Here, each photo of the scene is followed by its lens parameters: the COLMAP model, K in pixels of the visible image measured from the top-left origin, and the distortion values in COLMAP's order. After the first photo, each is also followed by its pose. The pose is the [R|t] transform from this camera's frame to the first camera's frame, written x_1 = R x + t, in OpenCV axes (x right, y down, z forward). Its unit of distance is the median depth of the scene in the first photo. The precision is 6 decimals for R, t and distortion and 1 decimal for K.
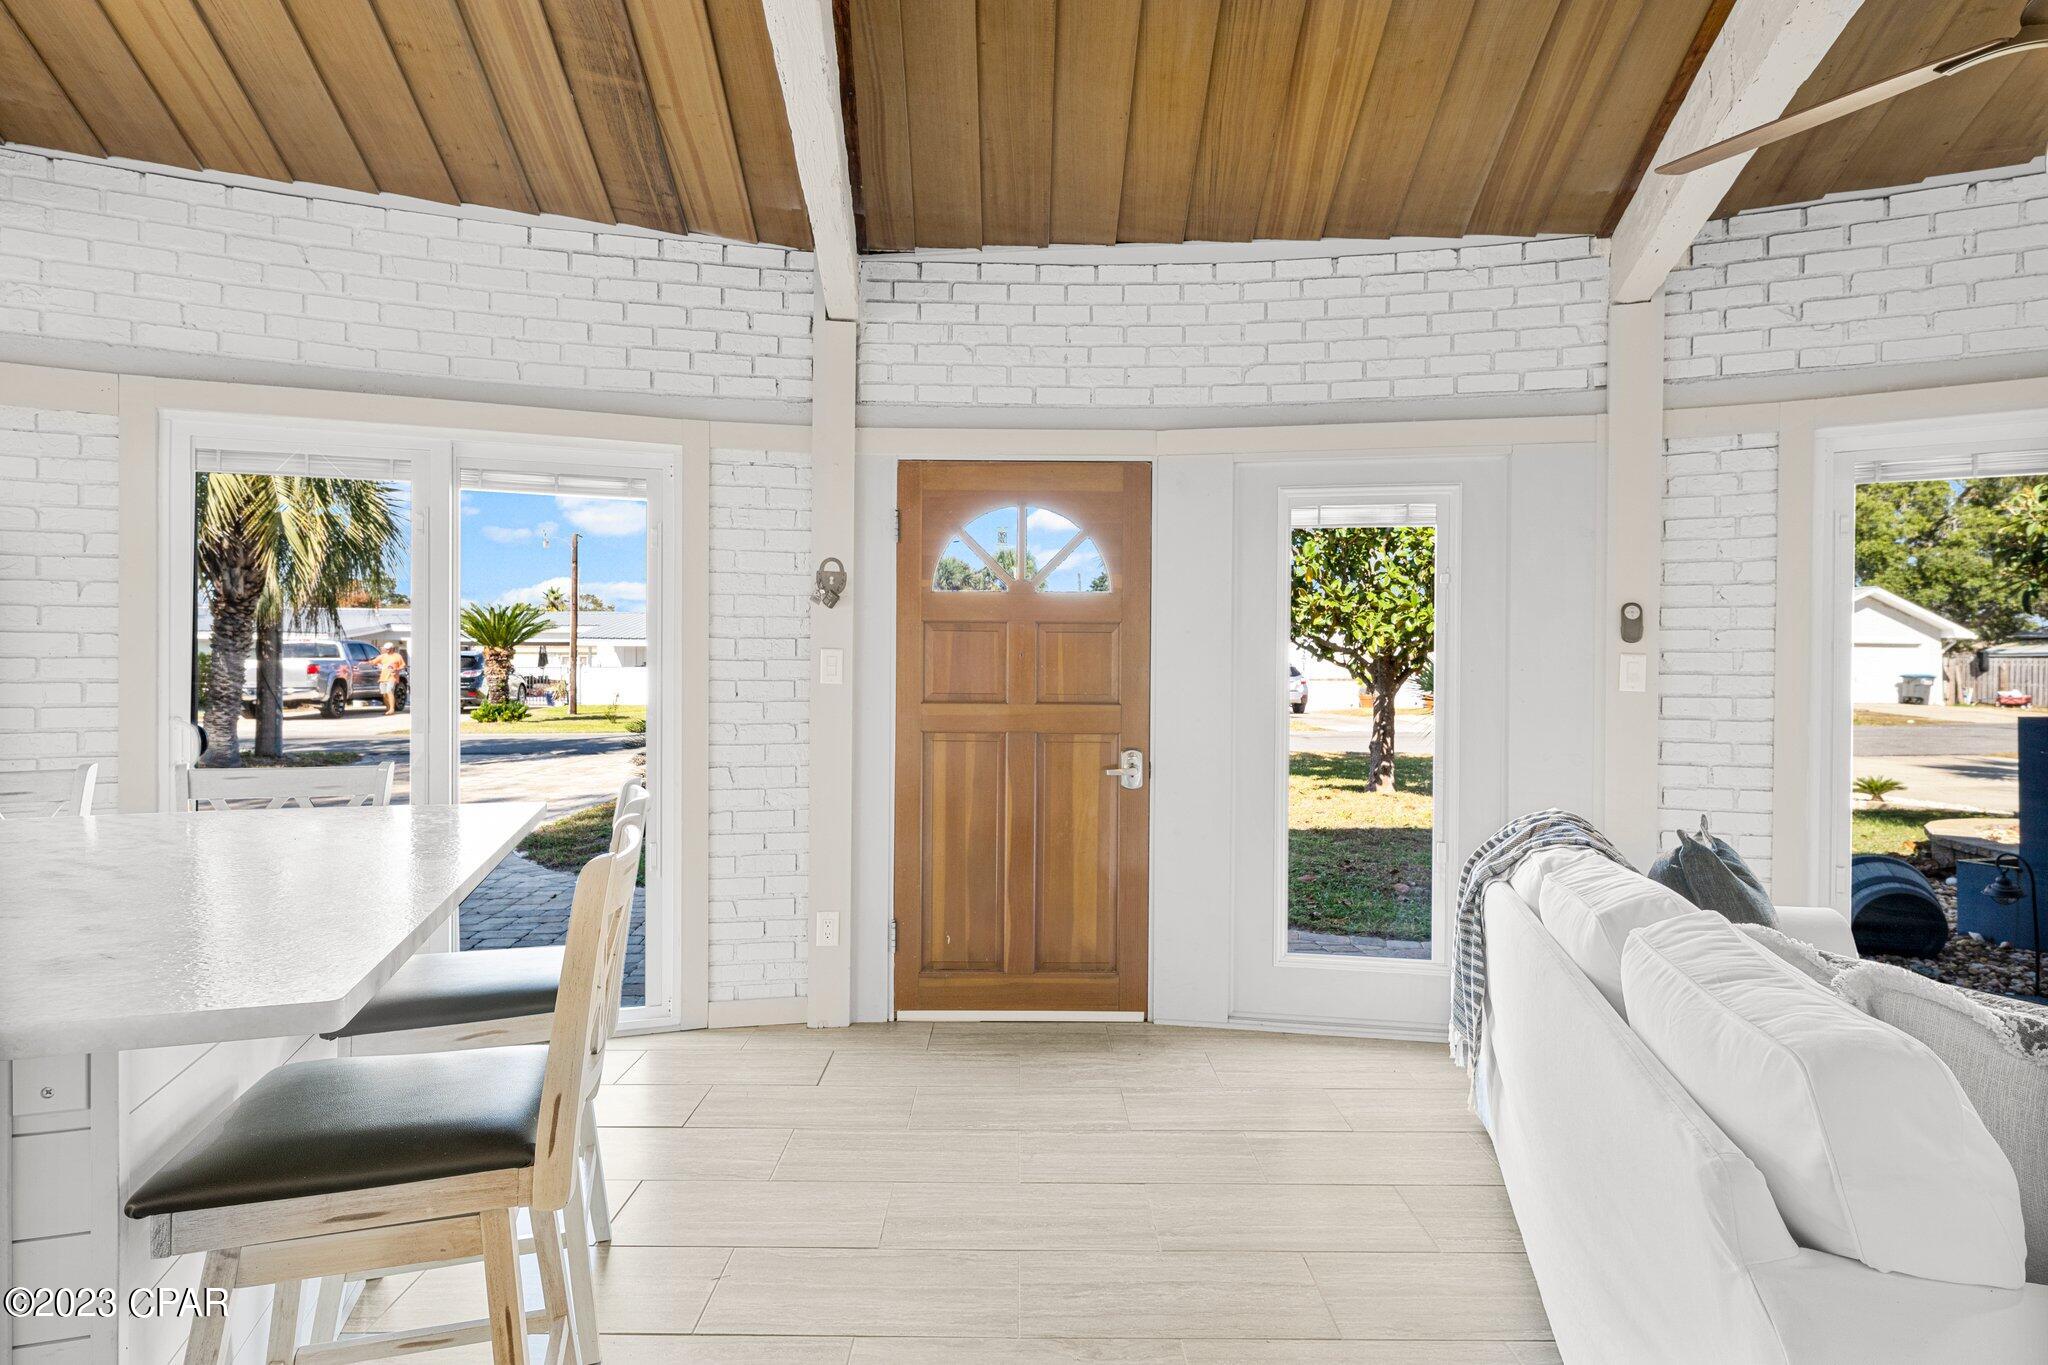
lens RADIAL K [[1075.7, 0, 1026.1], [0, 1075.7, 677.0], [0, 0, 1]] dist [0.004289, 0.001231]
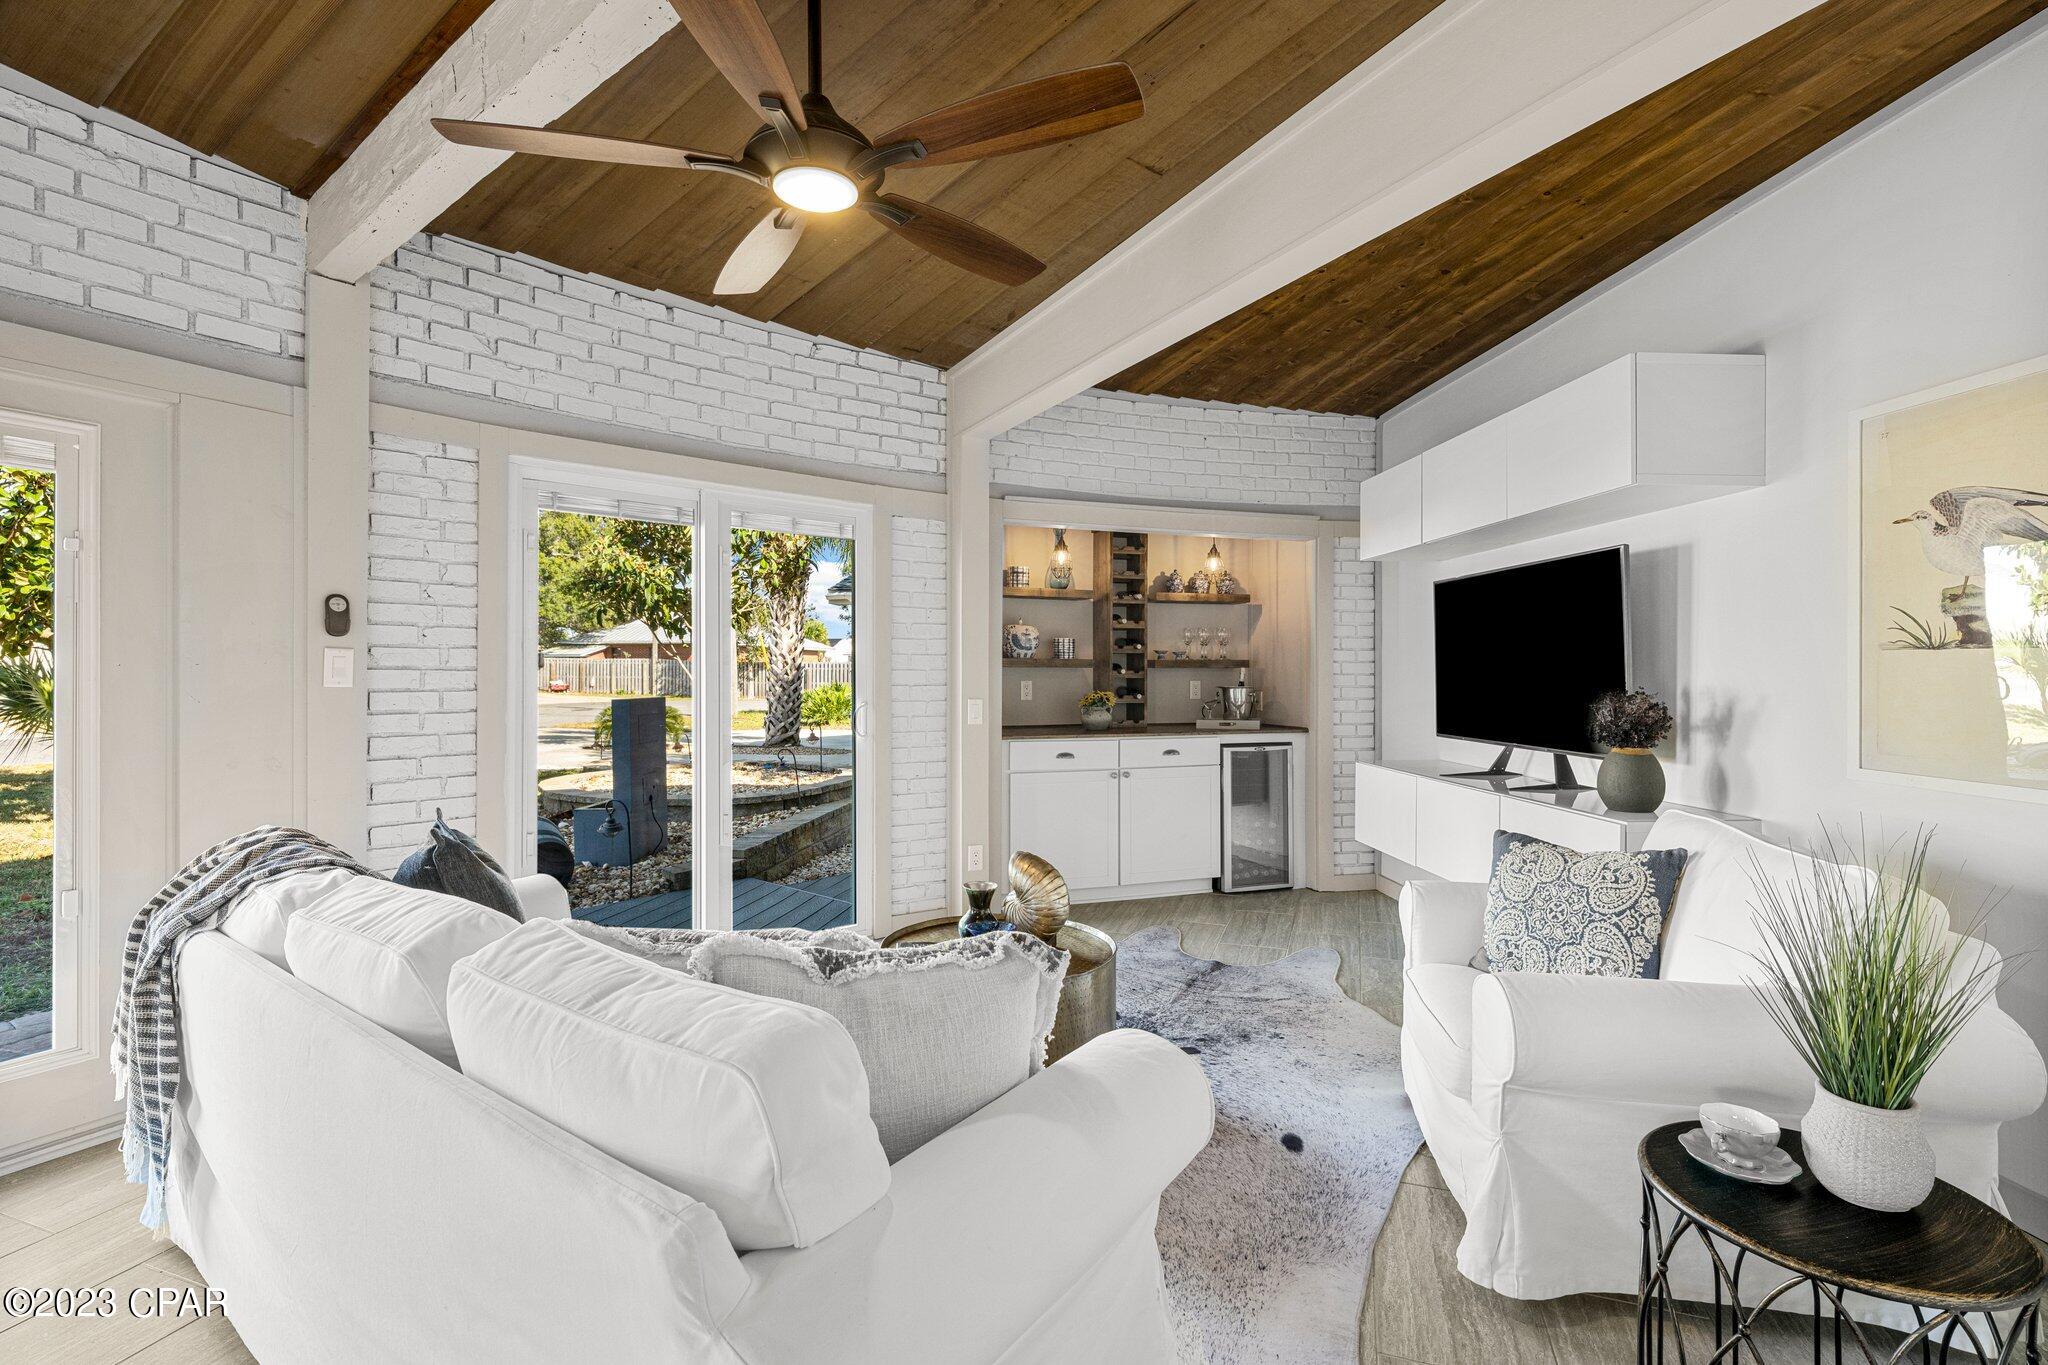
lens RADIAL K [[899.3, 0, 1032.5], [0, 899.3, 675.9], [0, 0, 1]] dist [-0.000759, -0.000749]
pose [[0.334333, -0.009536, 0.942407, 0.017233], [0.004794, 0.999953, 0.008417, -0.000427], [-0.942443, 0.001704, 0.334363, 0.153508]]
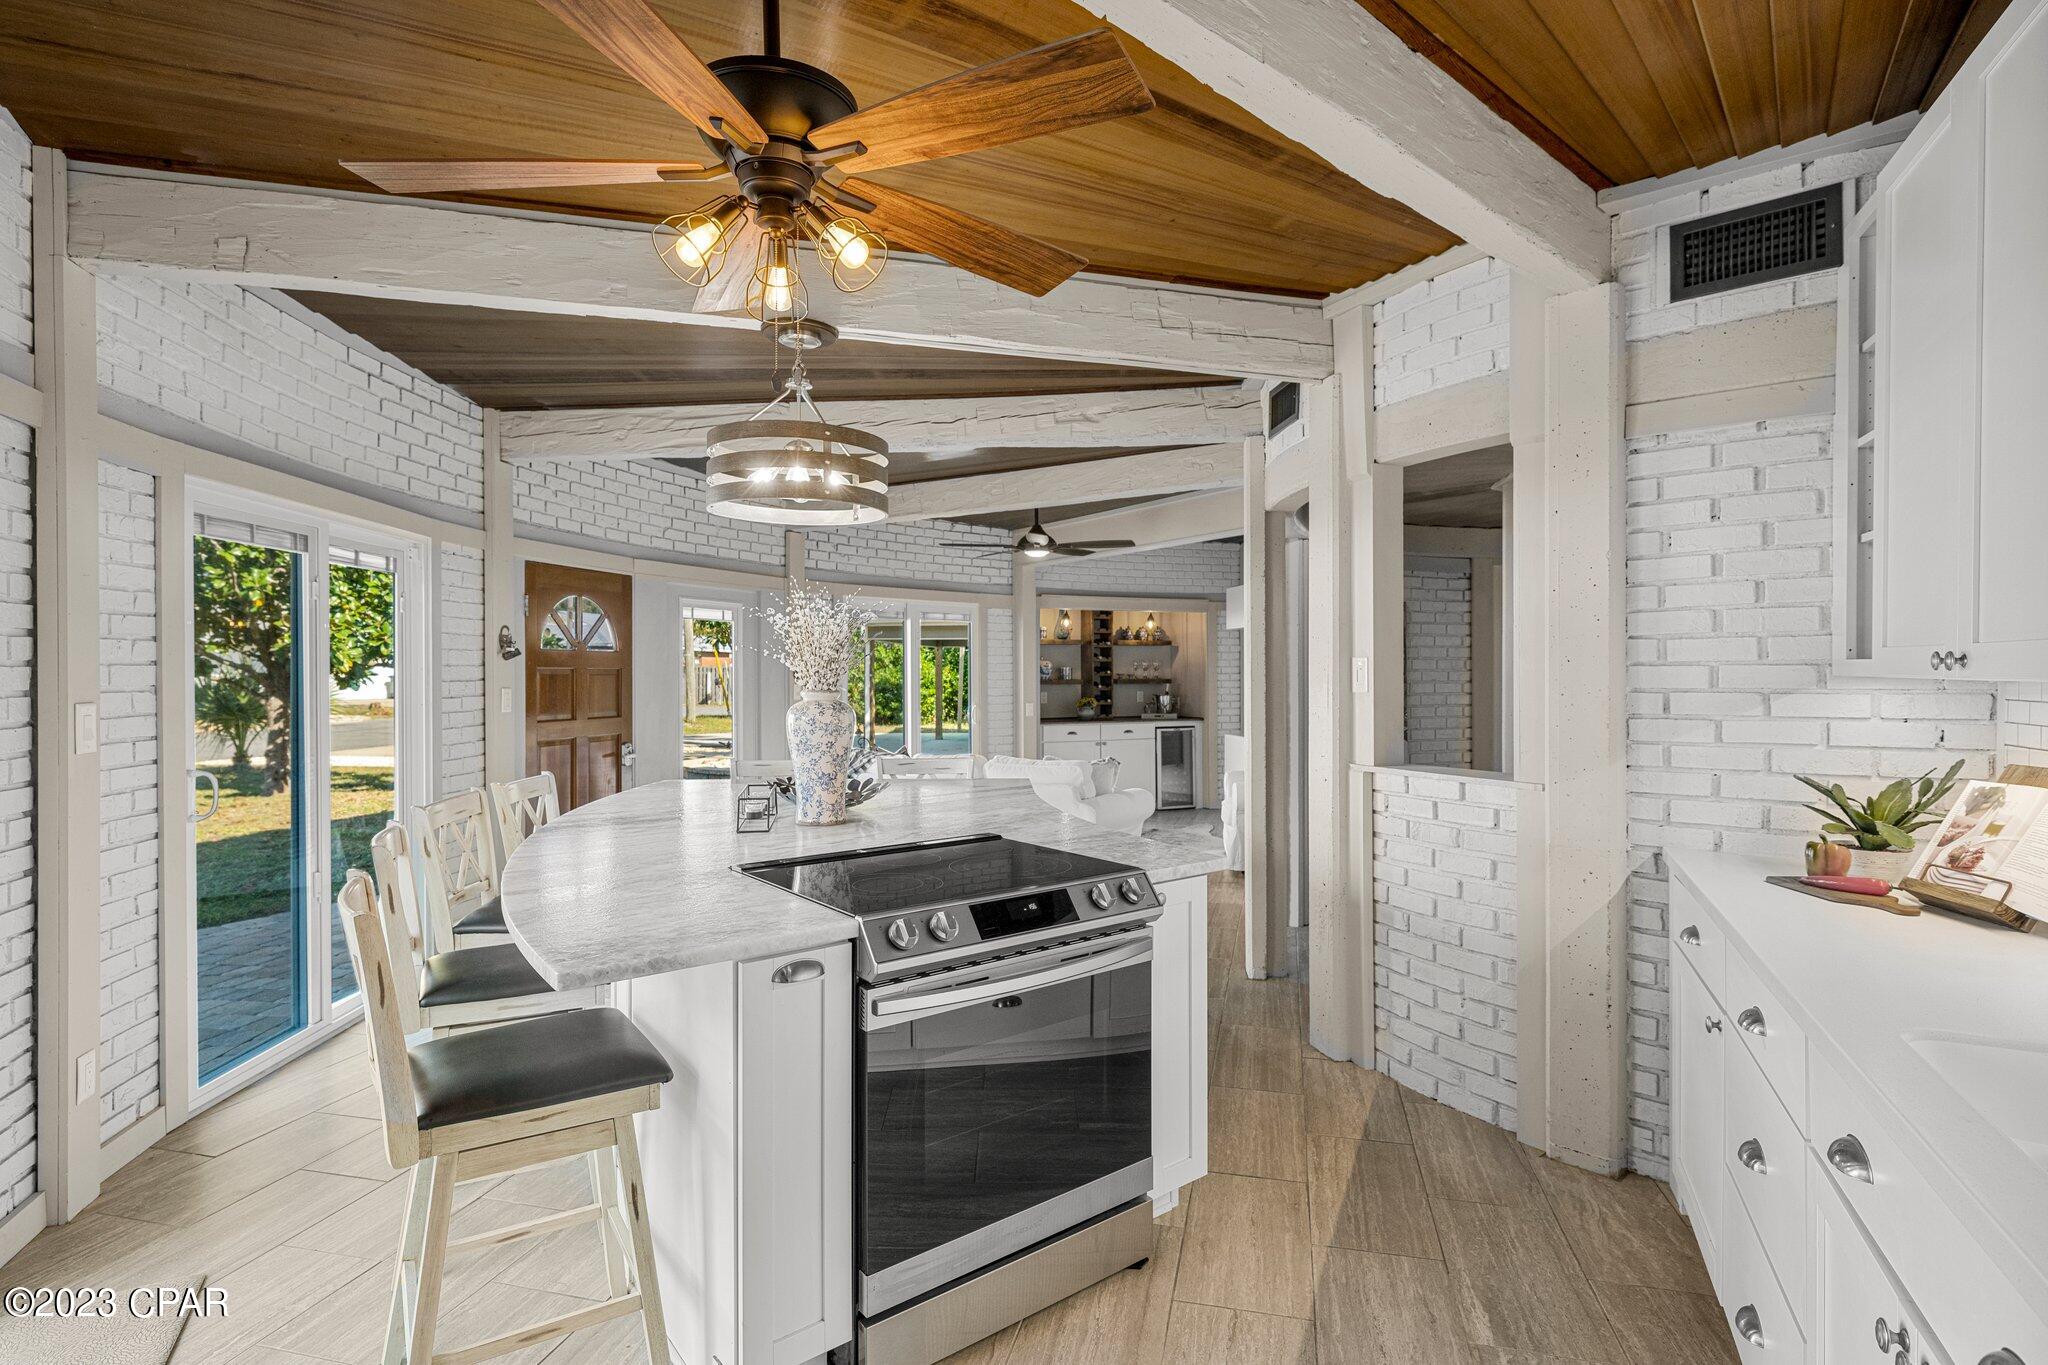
lens RADIAL K [[1018.9, 0, 1031.8], [0, 1018.9, 683.6], [0, 0, 1]] dist [0.004069, 0.000186]
pose [[0.250364, -0.016382, 0.968013, -1.422704], [0.011597, 0.999836, 0.013921, -0.045963], [-0.968082, 0.007740, 0.250513, -0.036222]]
